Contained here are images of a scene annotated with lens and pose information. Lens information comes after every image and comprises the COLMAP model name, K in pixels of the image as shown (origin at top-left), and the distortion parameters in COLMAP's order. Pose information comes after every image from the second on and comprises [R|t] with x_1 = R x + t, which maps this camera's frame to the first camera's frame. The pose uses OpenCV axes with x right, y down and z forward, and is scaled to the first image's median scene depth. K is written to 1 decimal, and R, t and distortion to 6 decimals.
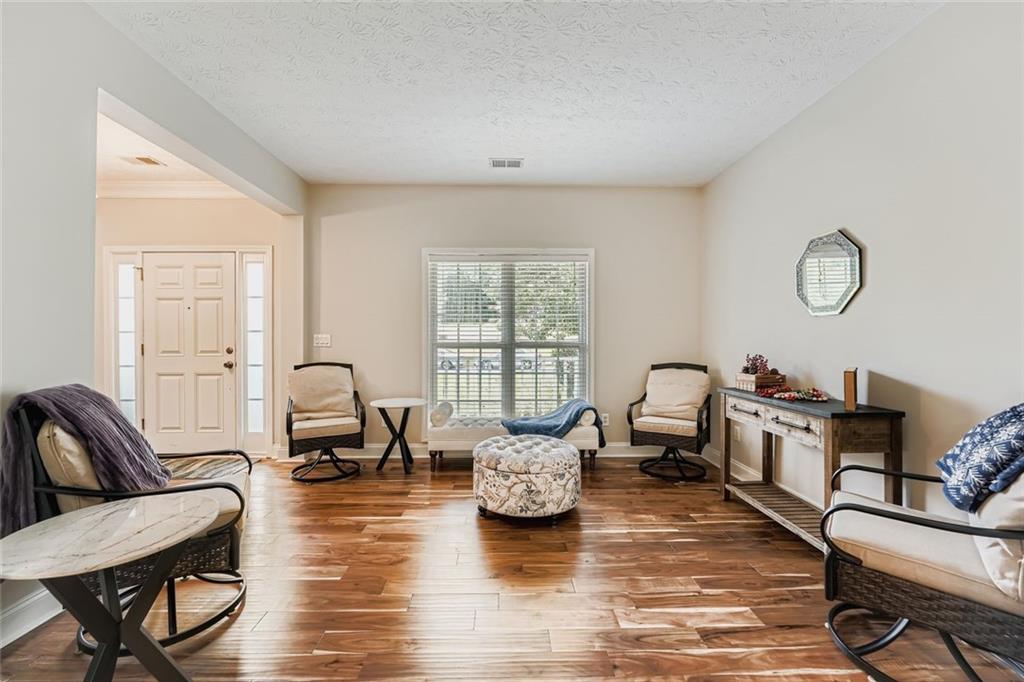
lens RADIAL K [[410.9, 0, 509.1], [0, 410.9, 340.1], [0, 0, 1]] dist [-0.009447, -0.000342]
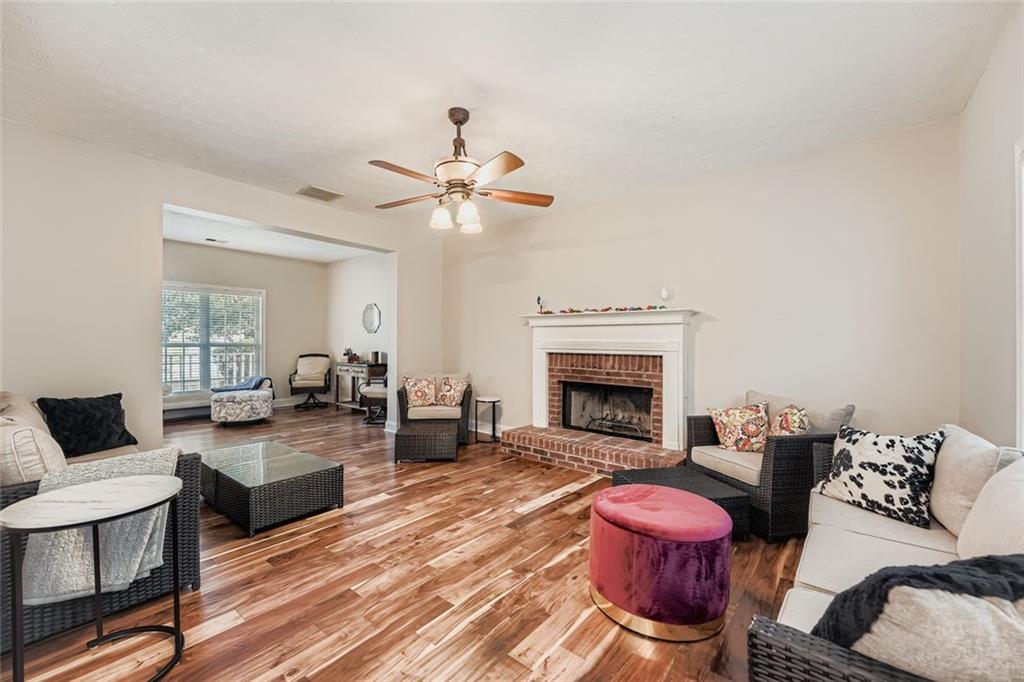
lens RADIAL K [[410.9, 0, 511.4], [0, 410.9, 342.3], [0, 0, 1]] dist [-0.009447, -0.000342]
pose [[0.643435, -0.000128, 0.765501, -0.598715], [0.000204, 1.000000, -0.000004, 0.001725], [-0.765501, 0.000159, 0.643435, -1.224343]]
